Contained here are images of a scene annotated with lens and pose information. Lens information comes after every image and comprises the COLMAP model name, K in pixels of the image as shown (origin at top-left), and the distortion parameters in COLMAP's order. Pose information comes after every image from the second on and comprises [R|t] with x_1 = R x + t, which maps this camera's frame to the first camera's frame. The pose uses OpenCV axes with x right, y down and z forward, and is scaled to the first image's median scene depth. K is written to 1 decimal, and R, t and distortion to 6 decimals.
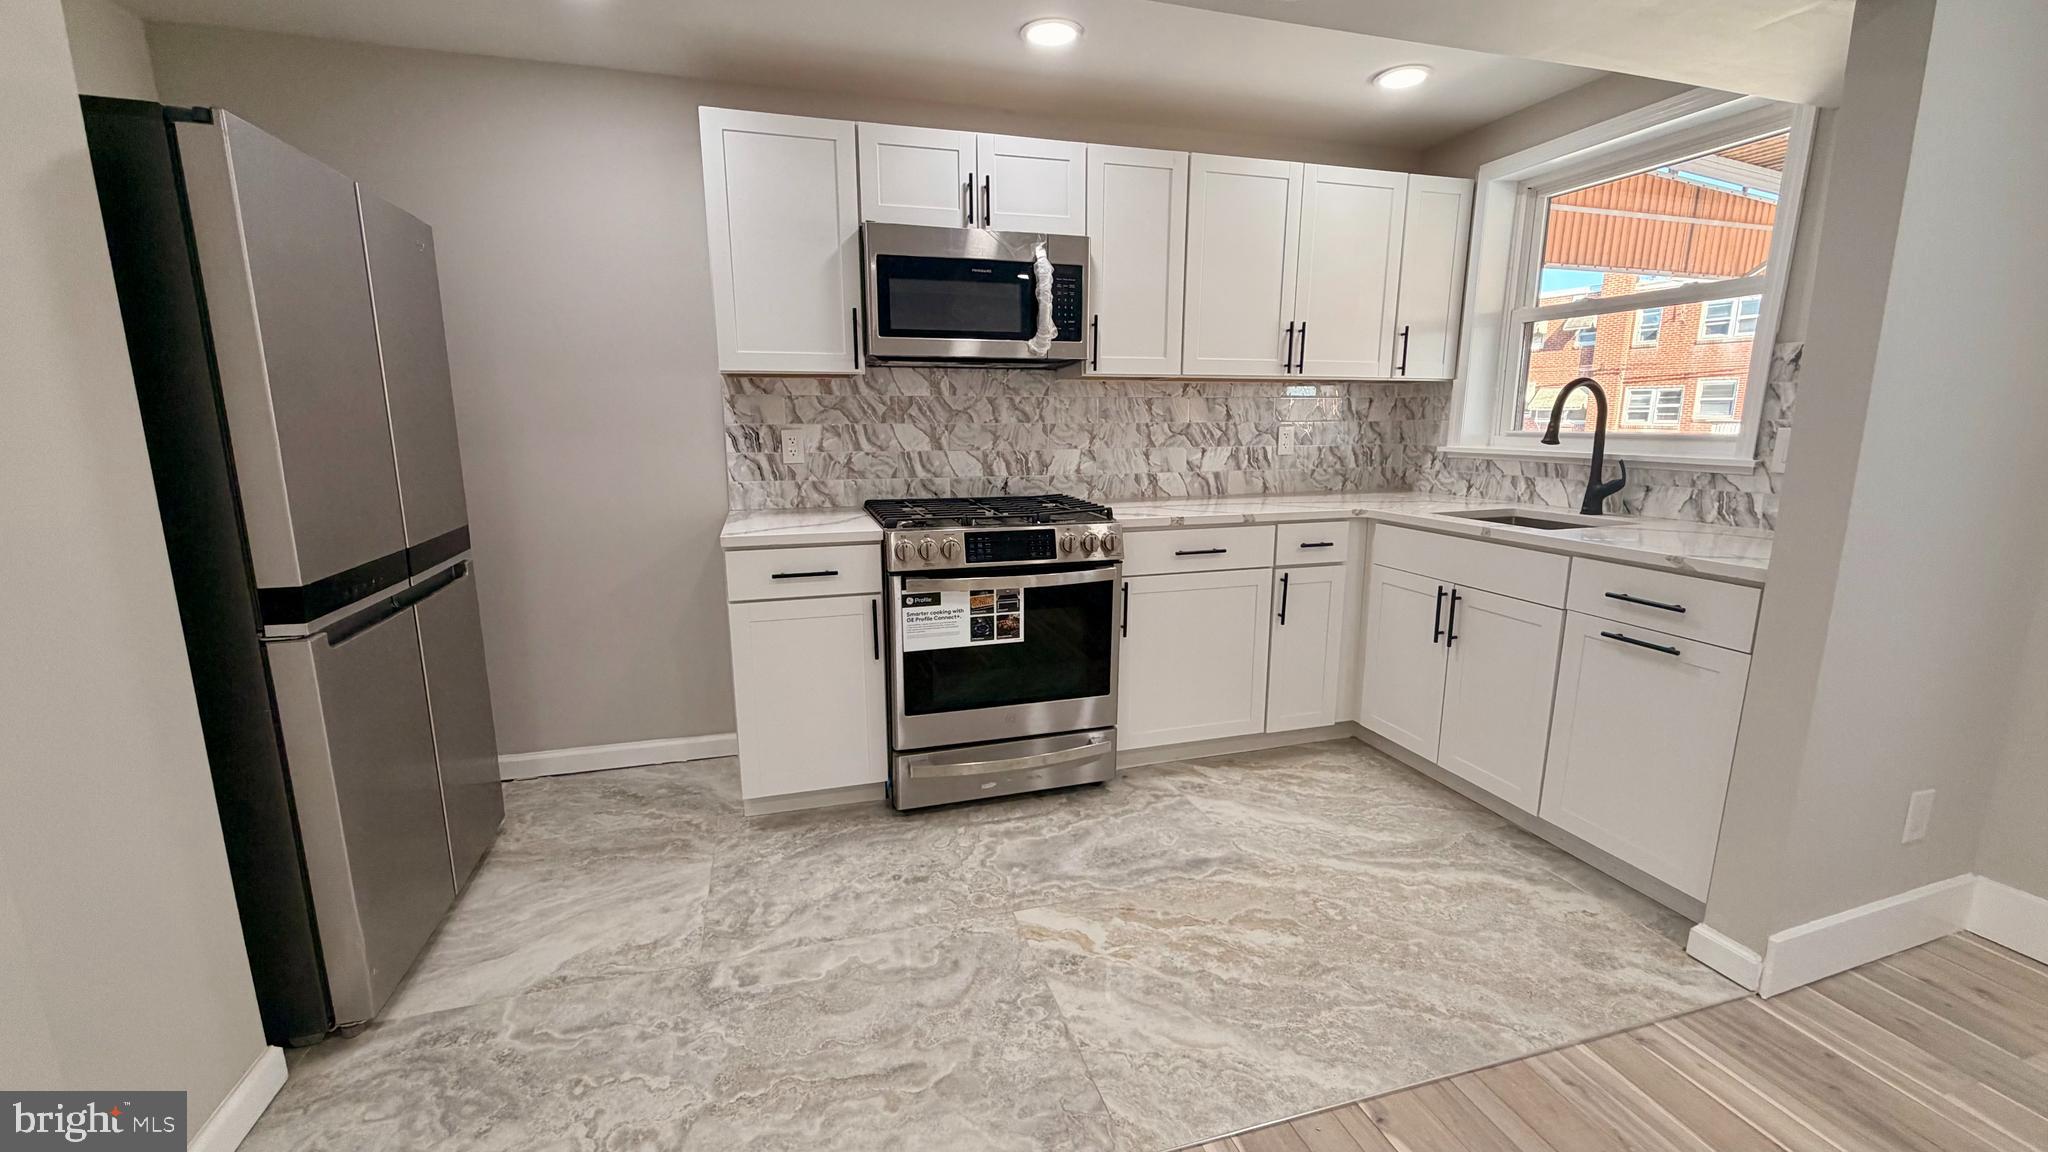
lens RADIAL K [[819.3, 0, 1017.9], [0, 819.3, 574.6], [0, 0, 1]] dist [0.001005, -0.000137]
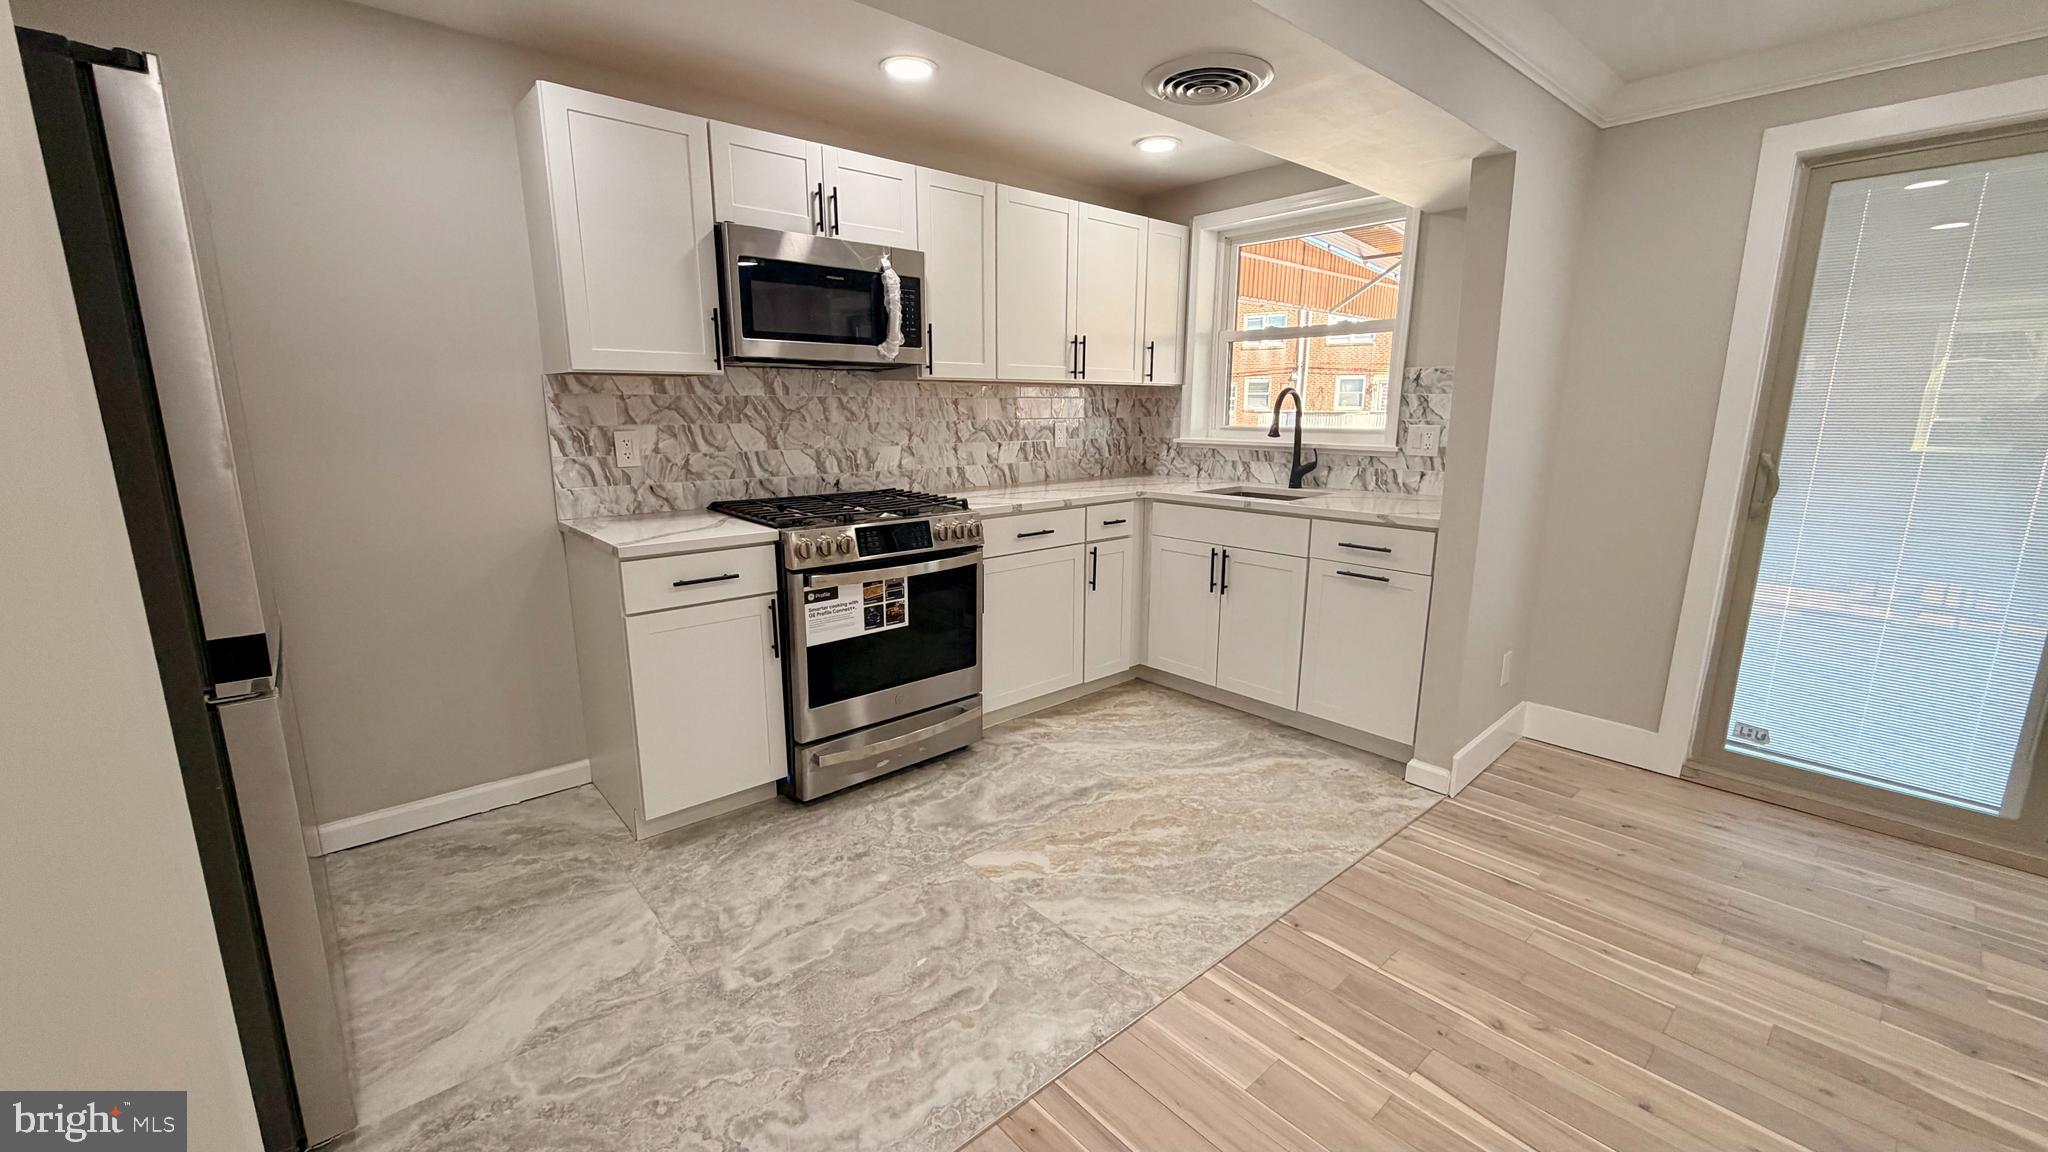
lens RADIAL K [[819.3, 0, 1017.2], [0, 819.3, 575.4], [0, 0, 1]] dist [0.001005, -0.000137]
pose [[0.908203, -0.082442, 0.410330, -0.301193], [0.076694, 0.996589, 0.030479, -0.006359], [-0.411443, 0.003789, 0.911428, -0.048714]]
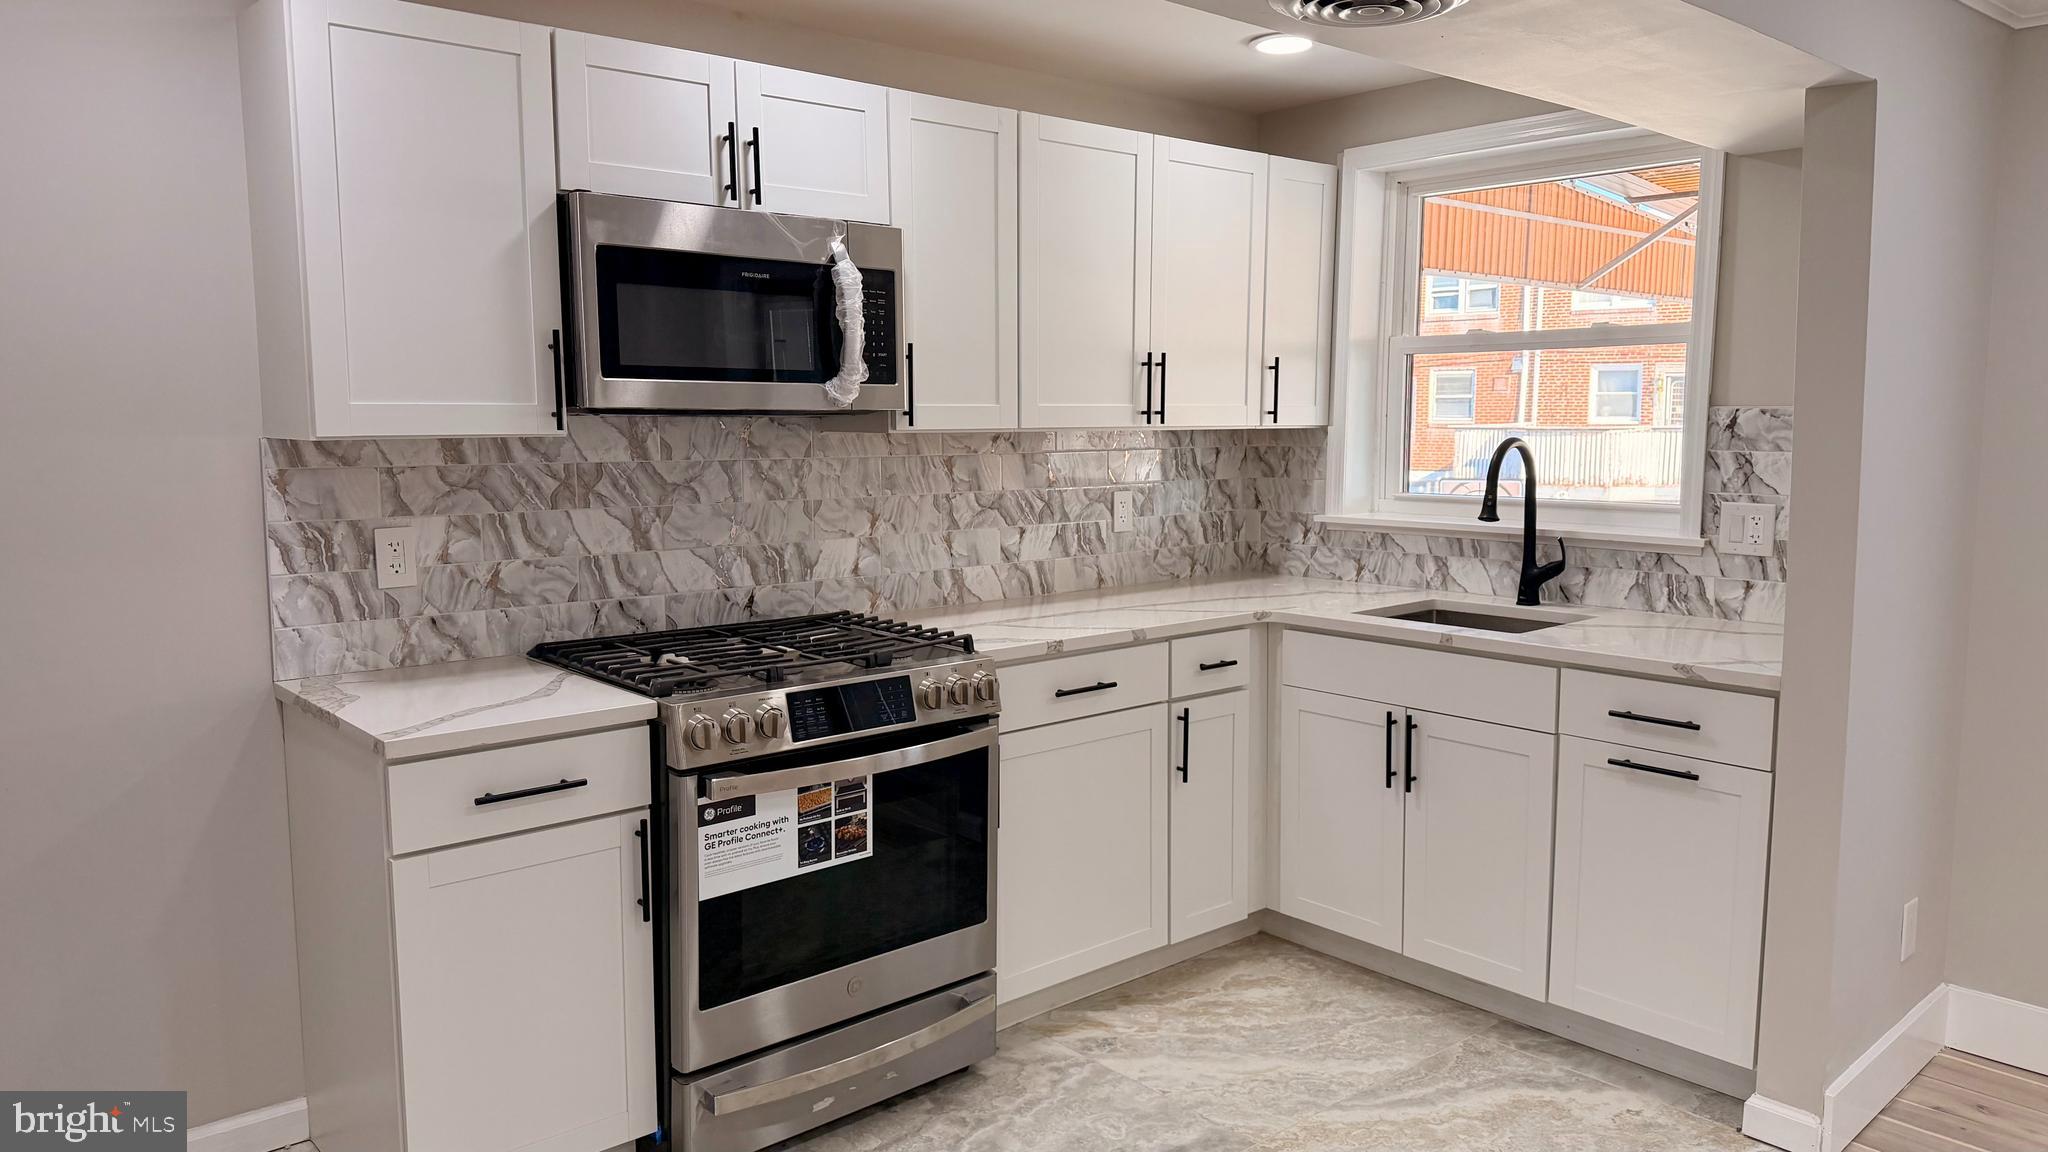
lens RADIAL K [[1437.9, 0, 1037.4], [0, 1437.9, 575.5], [0, 0, 1]] dist [0.086006, -0.073690]
pose [[0.907095, -0.046522, 0.418347, -0.333130], [0.078954, 0.995038, -0.060543, -0.056709], [-0.413454, 0.087949, 0.906267, -0.083620]]
